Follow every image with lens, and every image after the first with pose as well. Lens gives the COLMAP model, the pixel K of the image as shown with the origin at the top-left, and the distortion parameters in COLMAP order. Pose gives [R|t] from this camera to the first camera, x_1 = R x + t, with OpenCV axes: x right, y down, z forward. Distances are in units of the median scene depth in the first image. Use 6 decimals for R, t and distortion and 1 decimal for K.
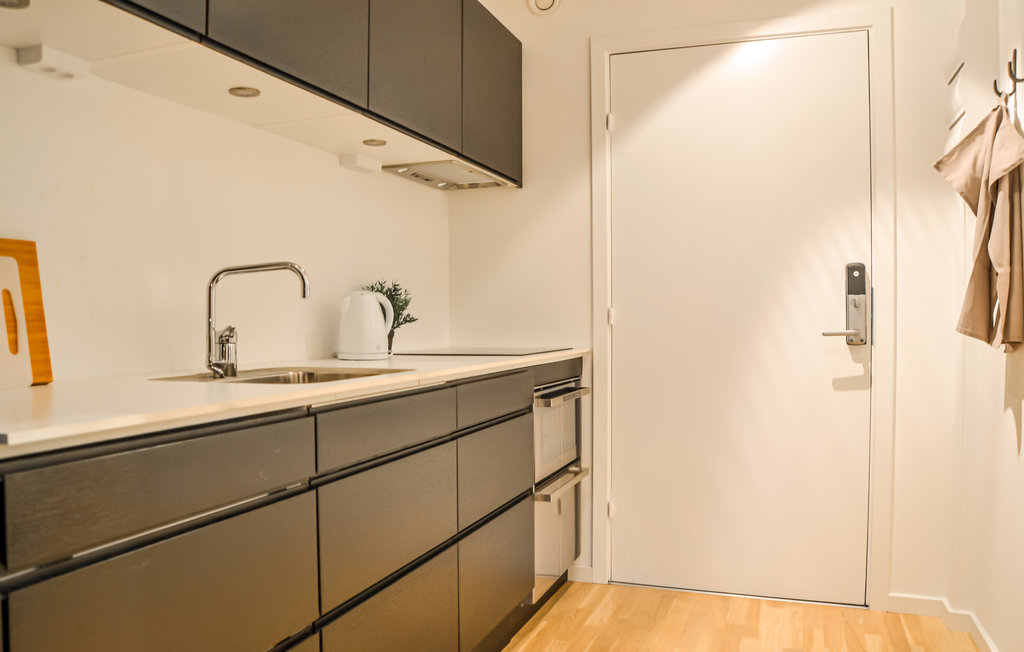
lens RADIAL K [[817.8, 0, 497.2], [0, 817.8, 328.8], [0, 0, 1]] dist [-0.182361, 0.163305]
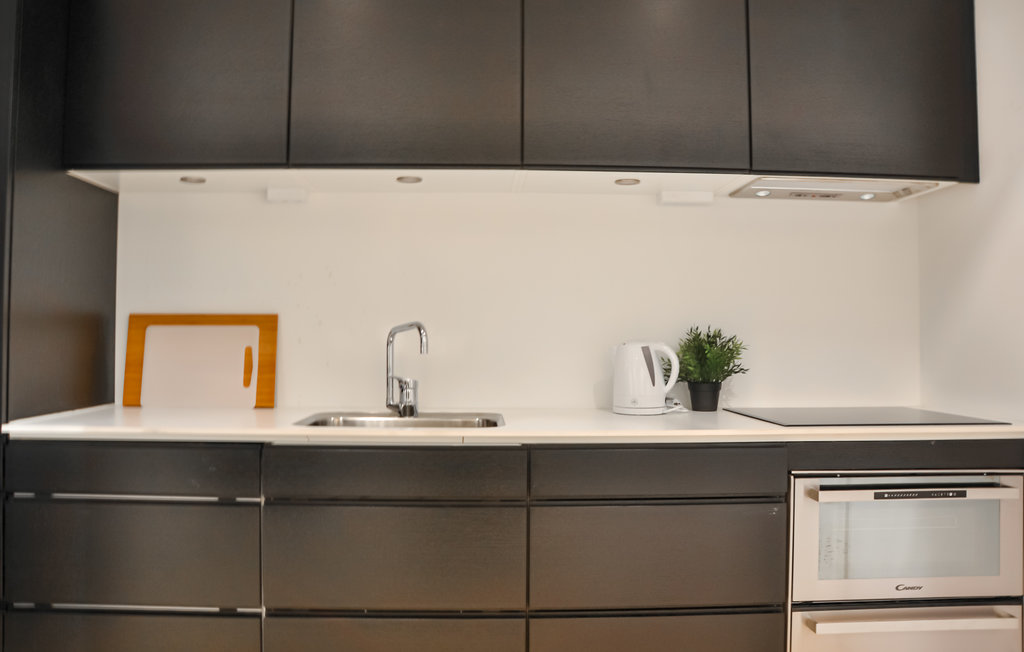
lens RADIAL K [[817.8, 0, 497.2], [0, 817.8, 328.8], [0, 0, 1]] dist [-0.182361, 0.163305]
pose [[0.378651, -0.002022, -0.925538, 0.801533], [-0.019525, 0.999758, -0.010172, -0.058485], [0.925334, 0.021923, 0.378519, 0.616379]]
